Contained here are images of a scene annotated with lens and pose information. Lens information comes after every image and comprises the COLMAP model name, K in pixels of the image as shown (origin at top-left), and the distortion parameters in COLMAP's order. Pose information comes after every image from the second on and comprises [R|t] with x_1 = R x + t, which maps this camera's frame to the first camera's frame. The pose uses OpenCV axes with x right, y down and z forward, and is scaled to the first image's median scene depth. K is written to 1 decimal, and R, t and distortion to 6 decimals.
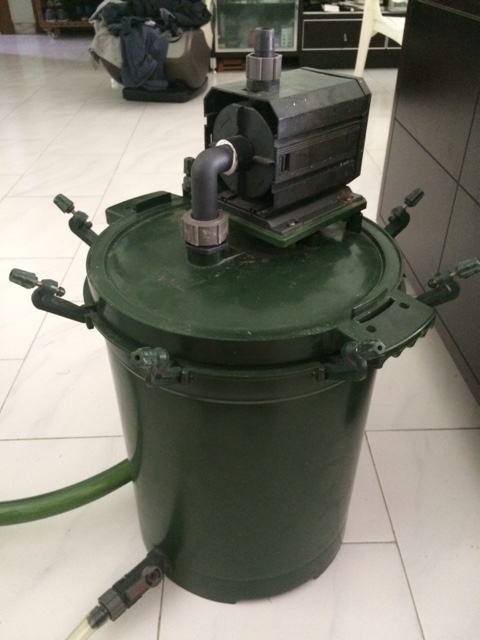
lens RADIAL K [[540.3, 0, 241.3], [0, 540.3, 319.4], [0, 0, 1]] dist [0.004817, -0.012257]
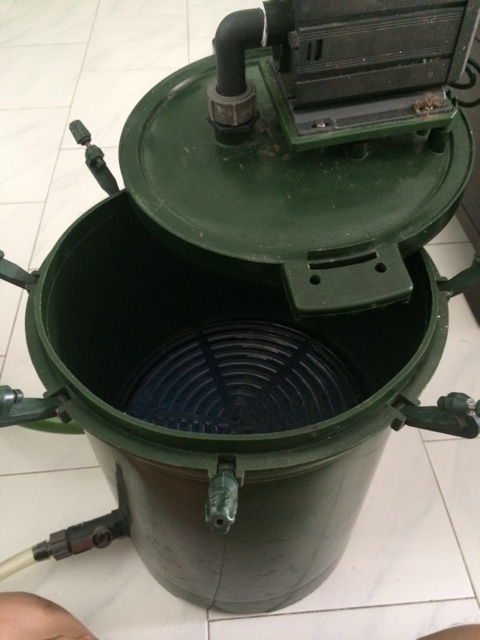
lens RADIAL K [[540.3, 0, 239.8], [0, 540.3, 319.2], [0, 0, 1]] dist [0.004817, -0.012257]
pose [[0.847864, 0.412684, -0.332896, 0.433580], [-0.277434, 0.880345, 0.384737, -0.220031], [0.451838, -0.233848, 0.860905, 0.157212]]
